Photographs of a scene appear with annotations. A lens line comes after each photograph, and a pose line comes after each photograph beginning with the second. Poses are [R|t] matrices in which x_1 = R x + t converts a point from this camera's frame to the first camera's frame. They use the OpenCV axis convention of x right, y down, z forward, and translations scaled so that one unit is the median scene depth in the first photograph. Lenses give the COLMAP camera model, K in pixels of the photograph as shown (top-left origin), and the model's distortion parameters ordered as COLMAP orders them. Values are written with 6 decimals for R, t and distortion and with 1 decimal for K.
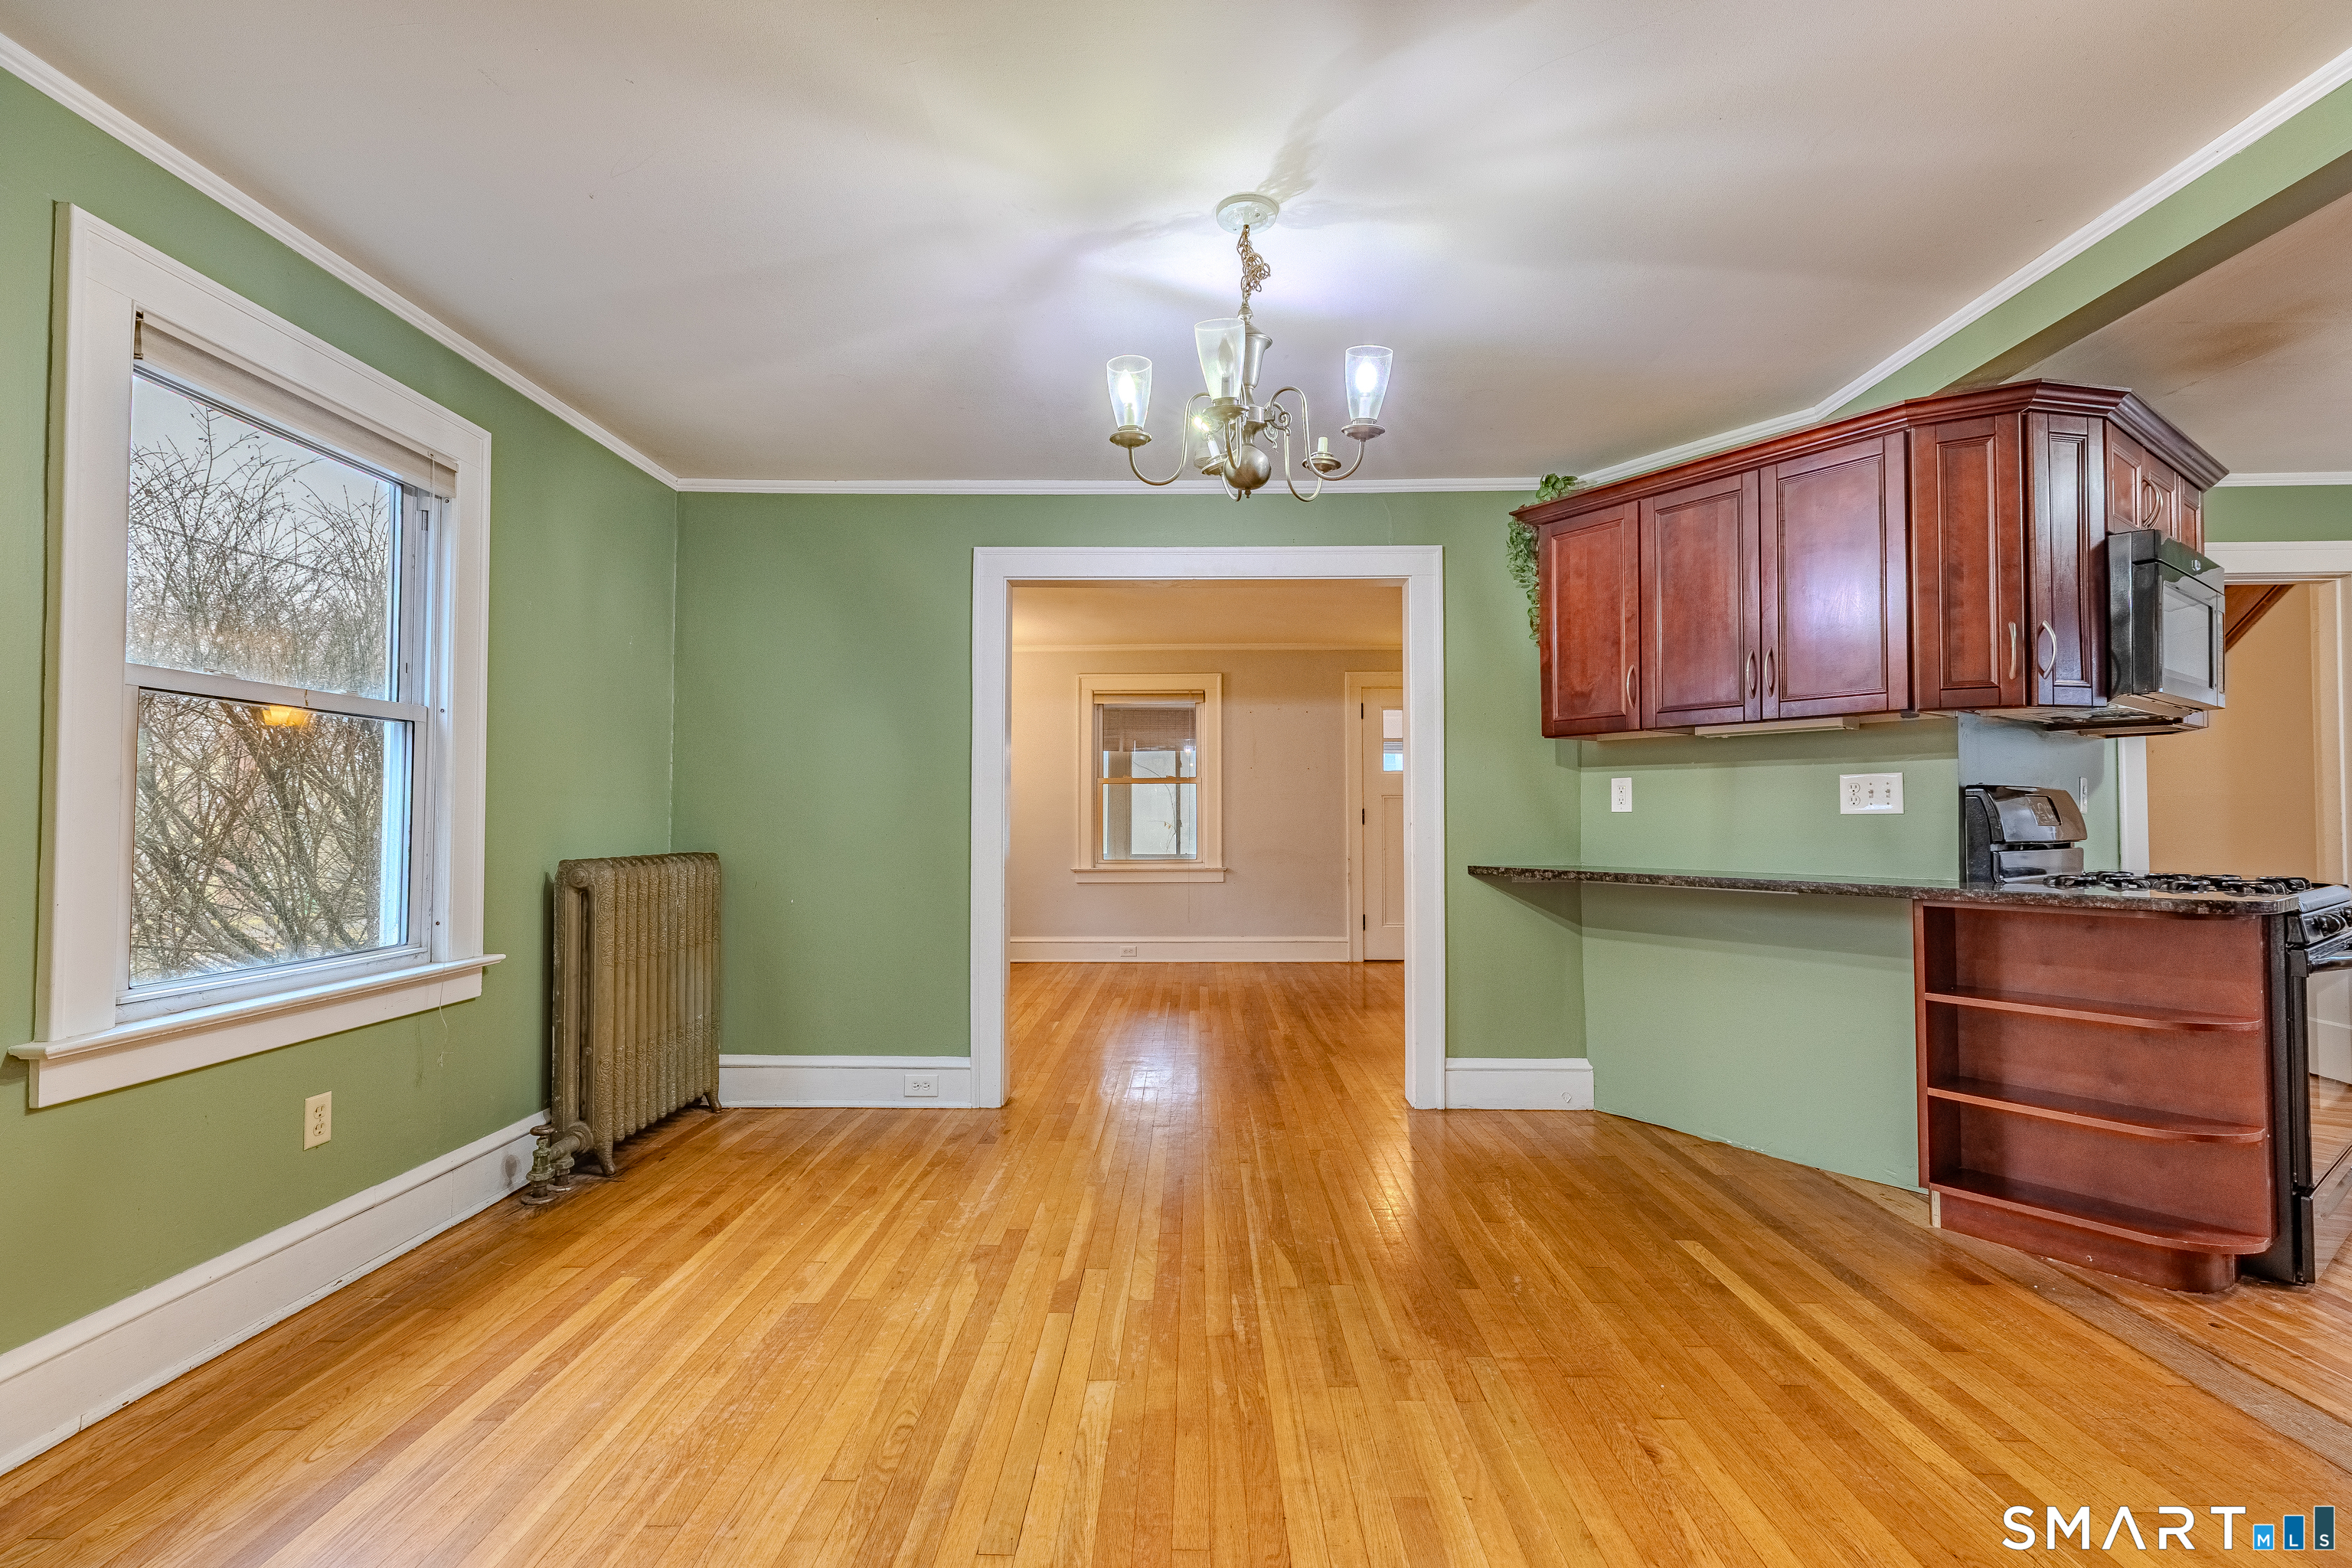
lens RADIAL K [[1047.8, 0, 1176.2], [0, 1047.8, 790.3], [0, 0, 1]] dist [0.006561, 0.000102]
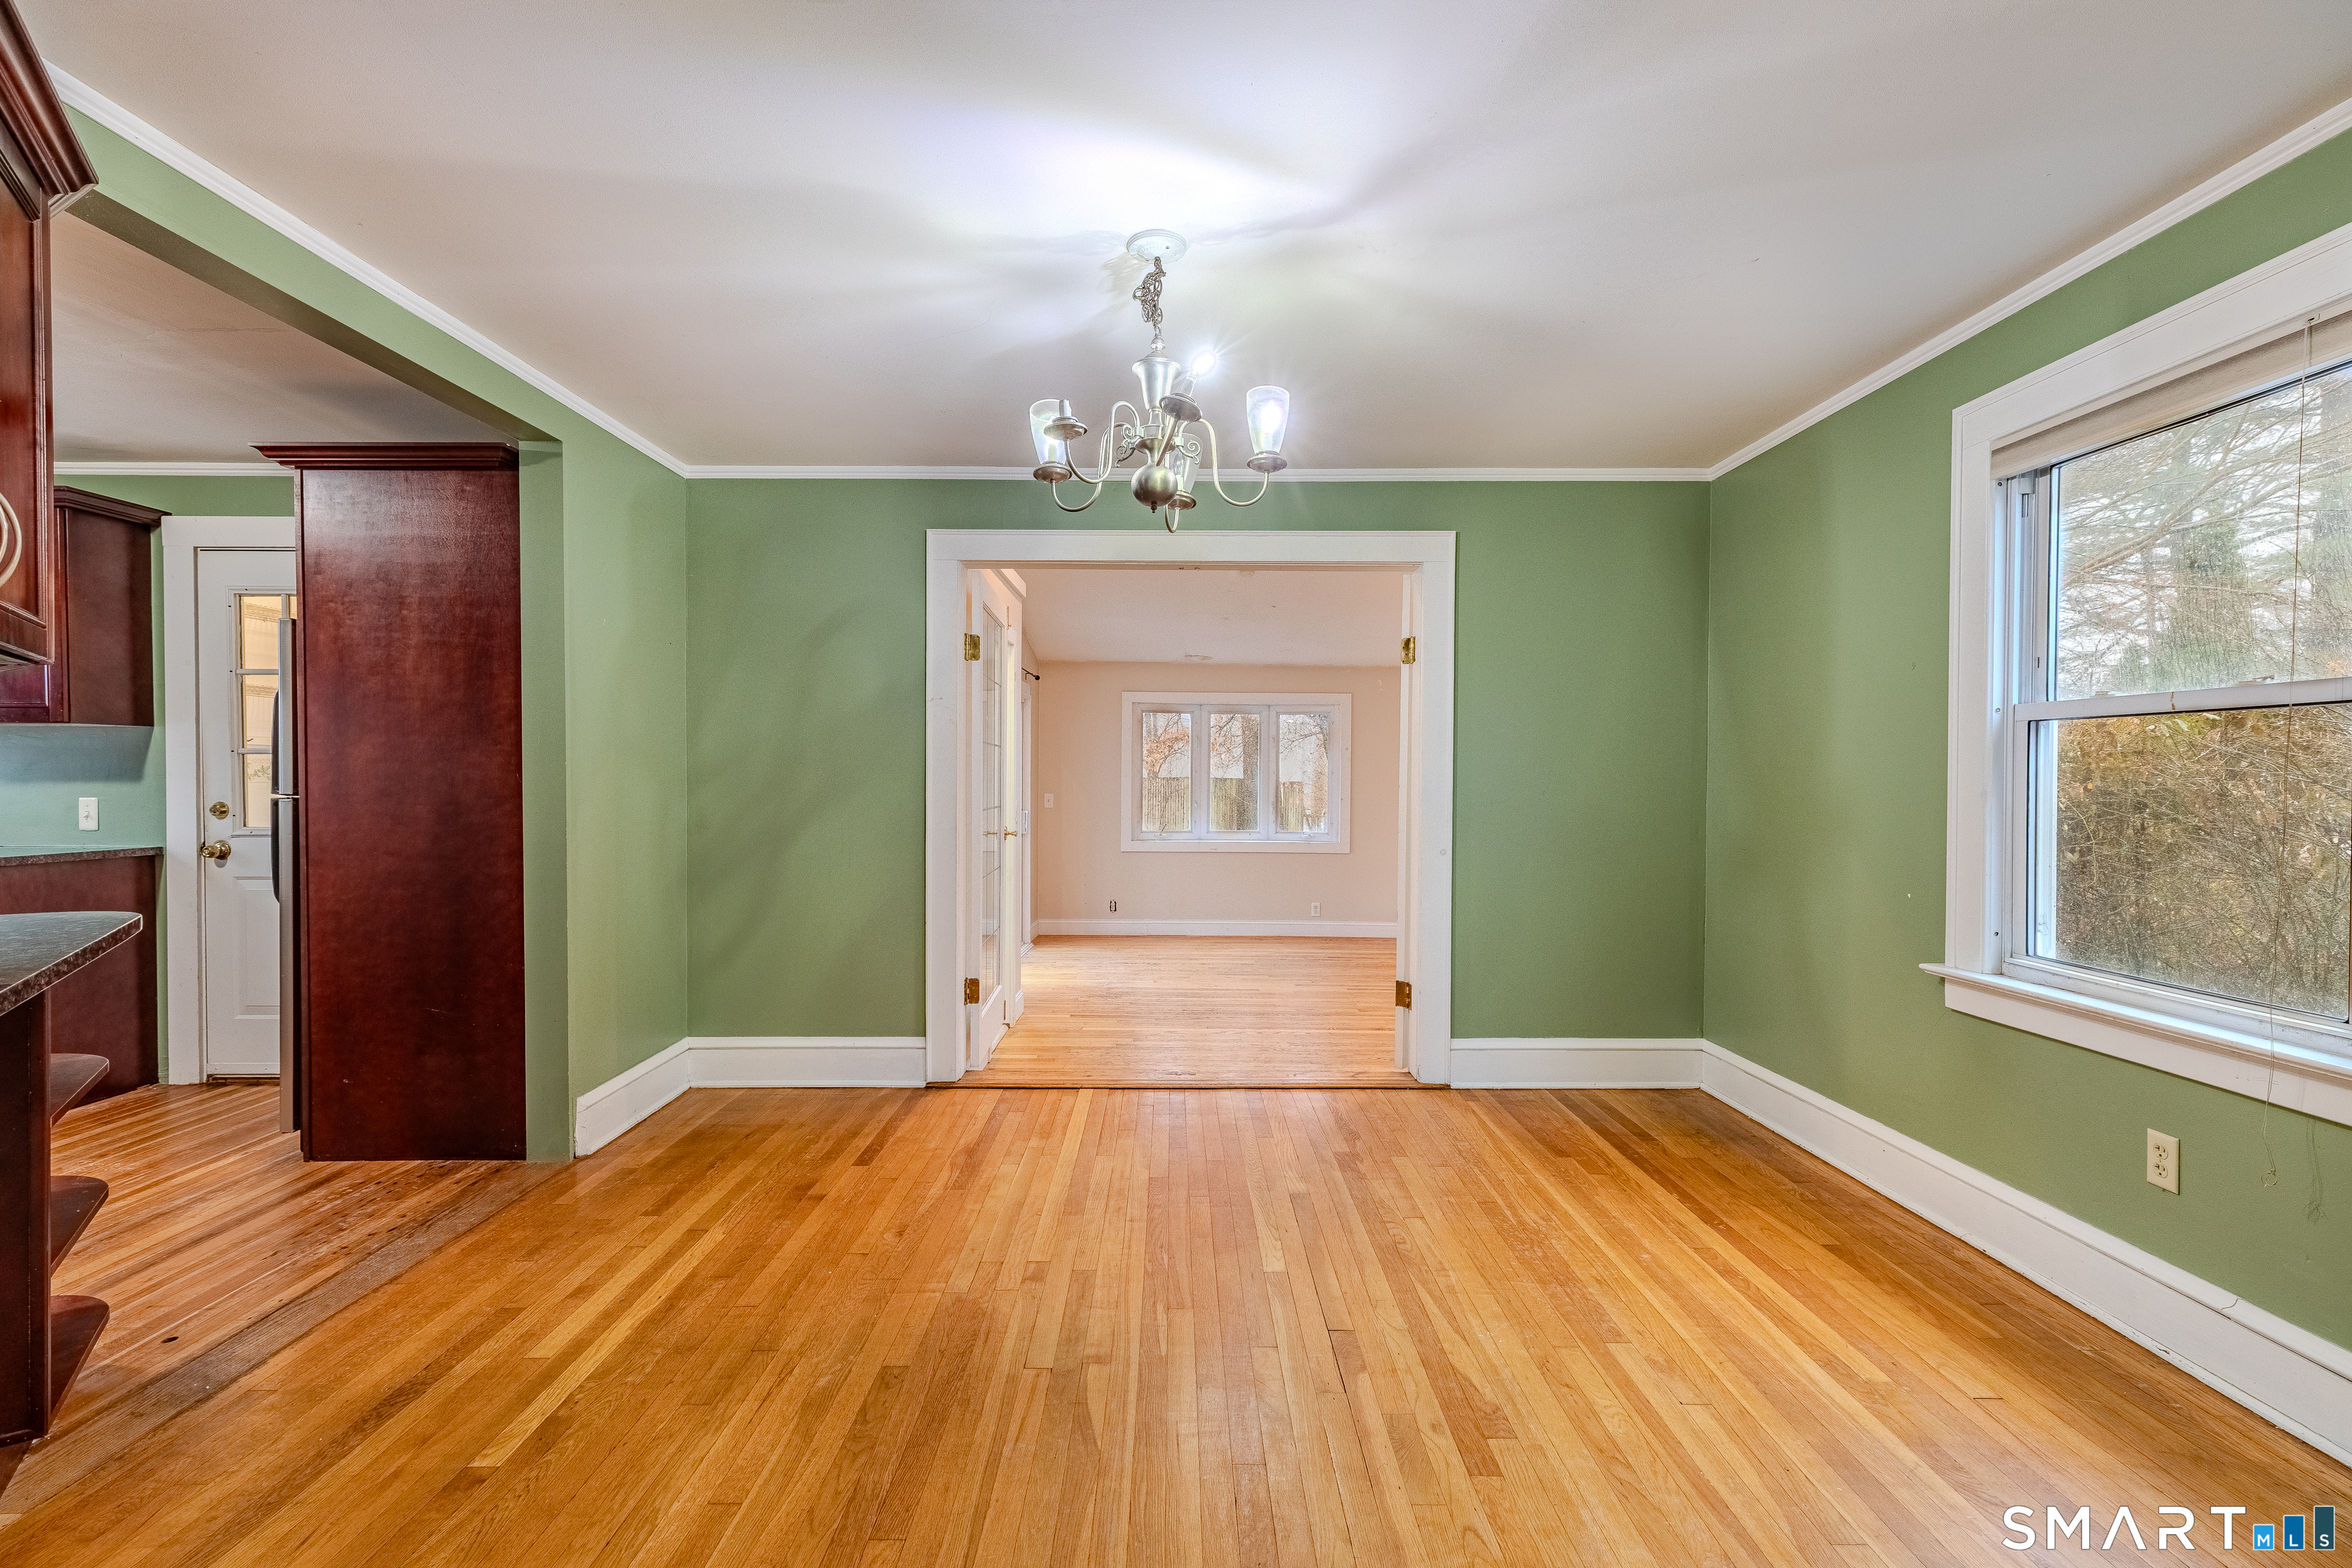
lens RADIAL K [[1047.8, 0, 1176.2], [0, 1047.8, 790.3], [0, 0, 1]] dist [0.006561, 0.000102]
pose [[-0.999745, -0.002112, -0.022463, 0.053388], [-0.001861, 0.999936, -0.011197, 0.002245], [0.022486, -0.011152, -0.999685, 1.566007]]
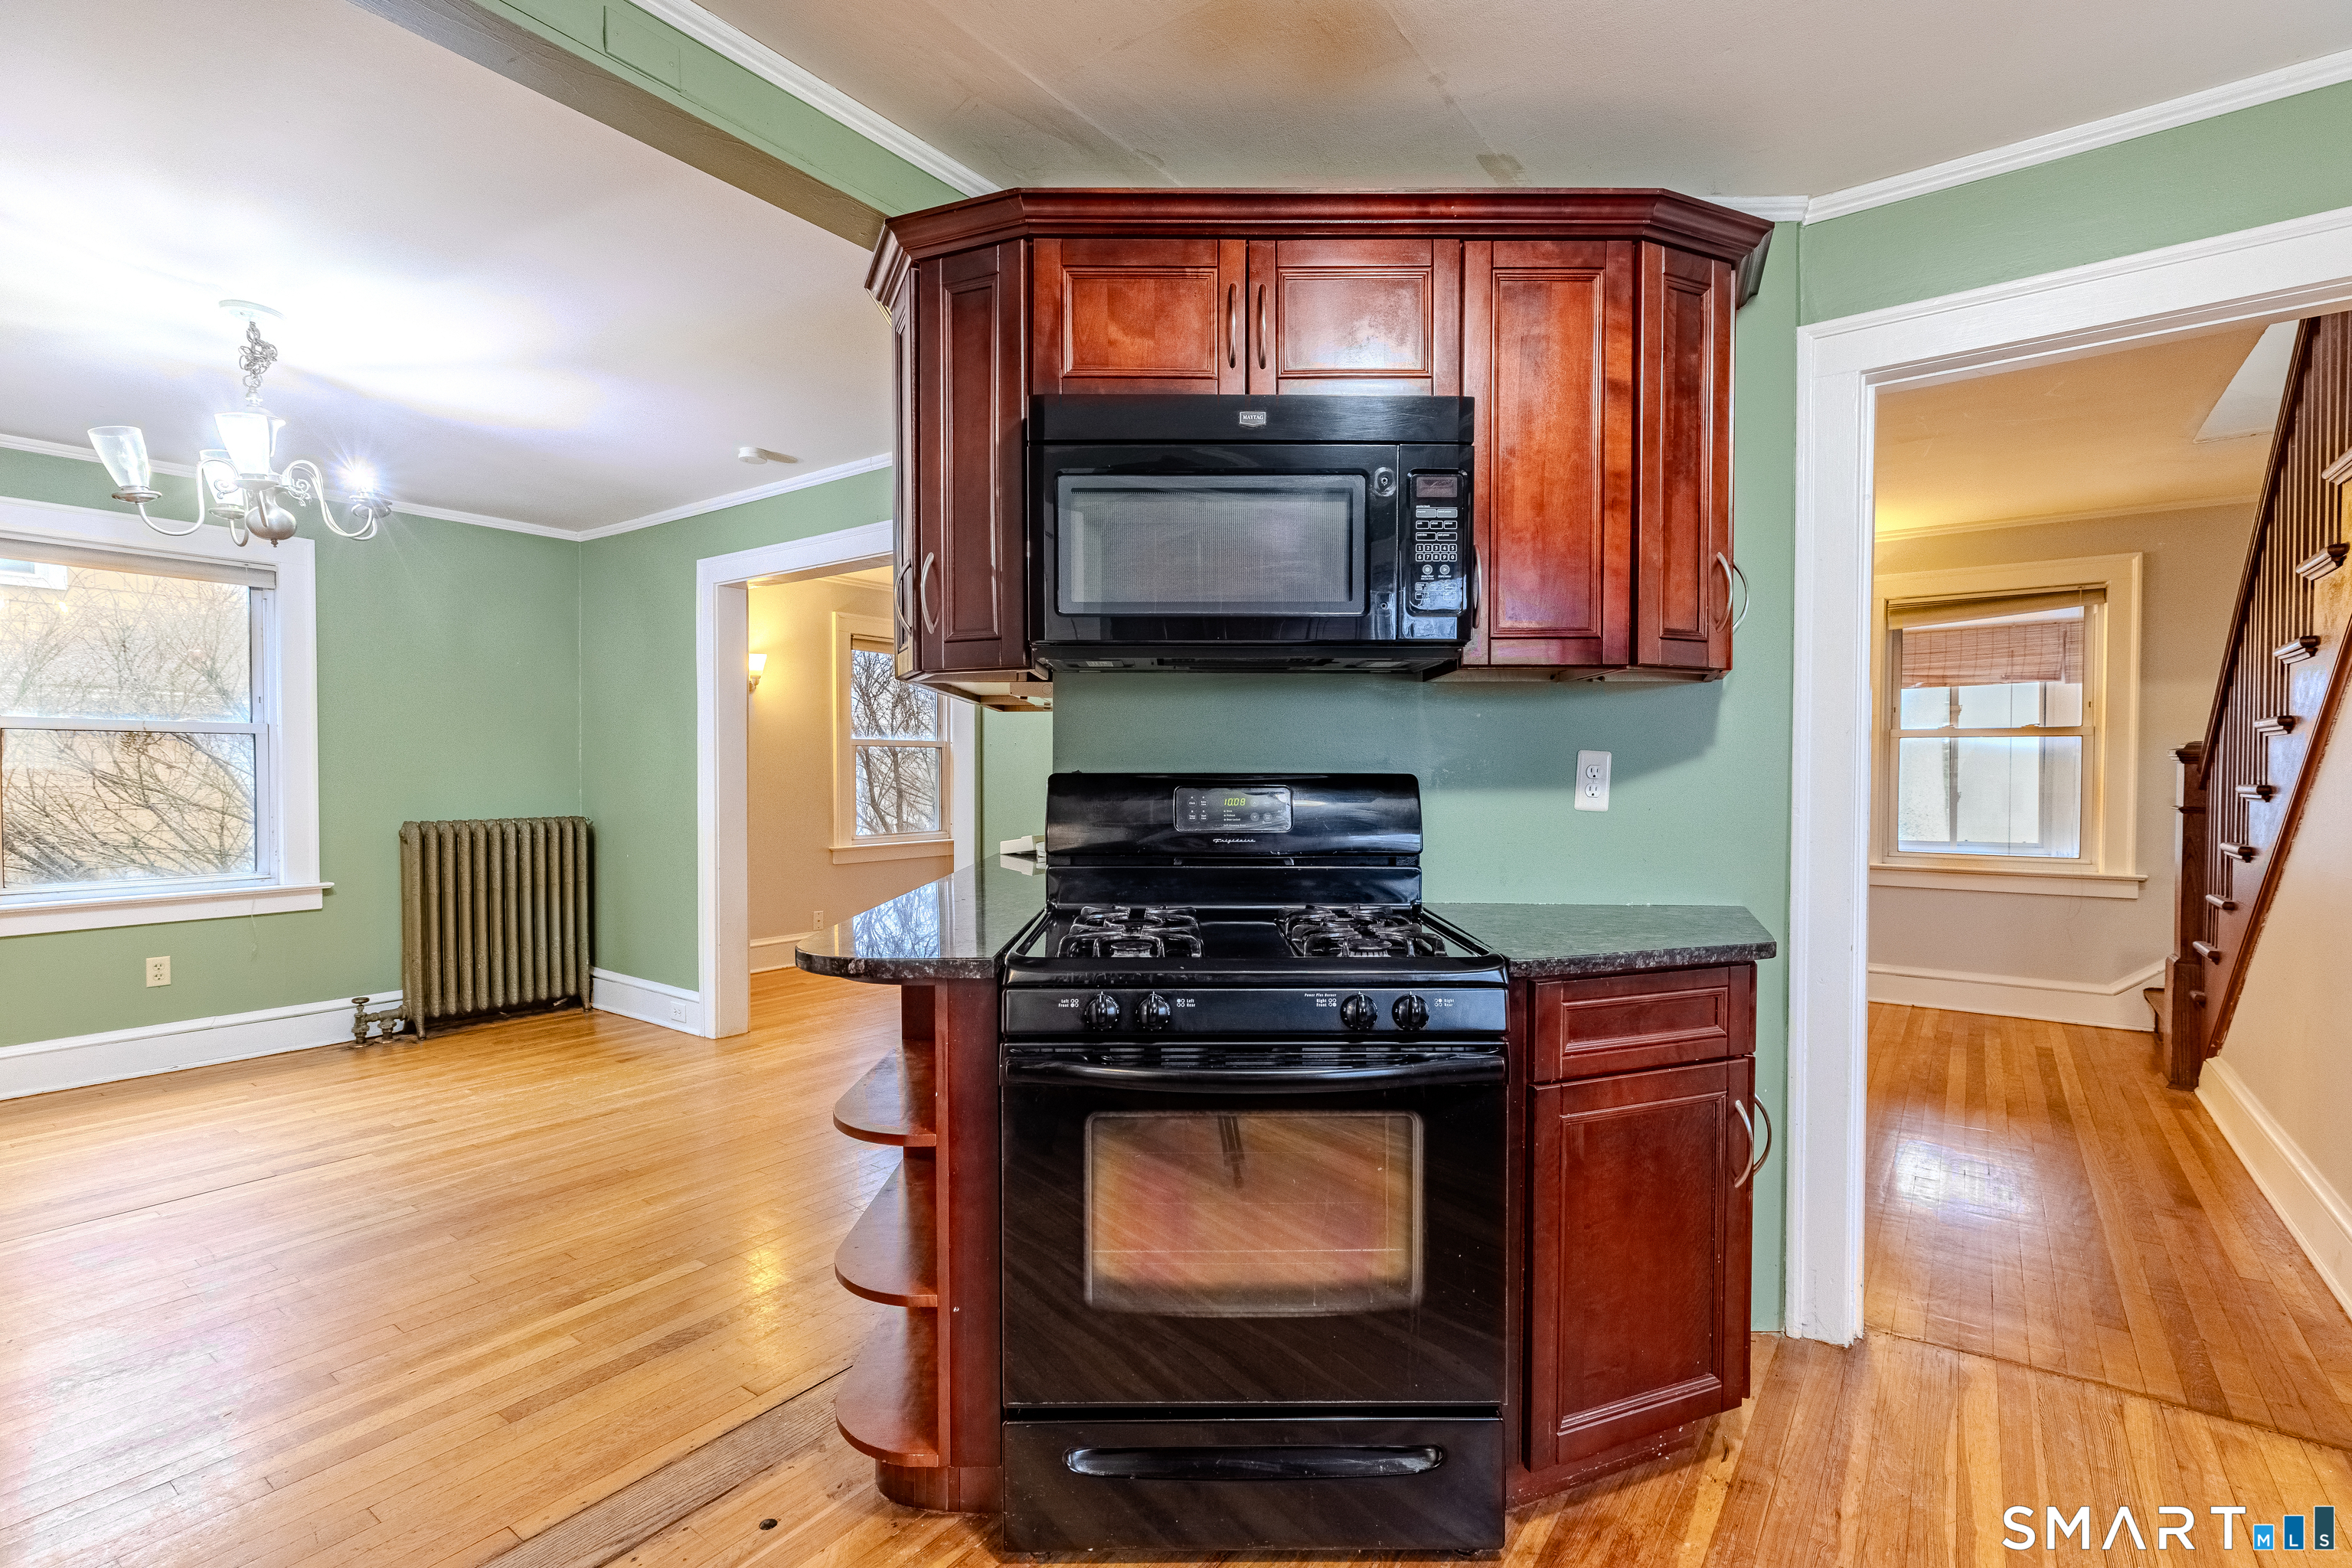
lens RADIAL K [[1072.6, 0, 1187.5], [0, 1072.6, 789.7], [0, 0, 1]] dist [0.008521, -0.000472]
pose [[0.816566, 0.011157, -0.577144, 1.286376], [0.014581, 0.999096, 0.039943, -0.022761], [0.577068, -0.041031, 0.815665, 0.448026]]
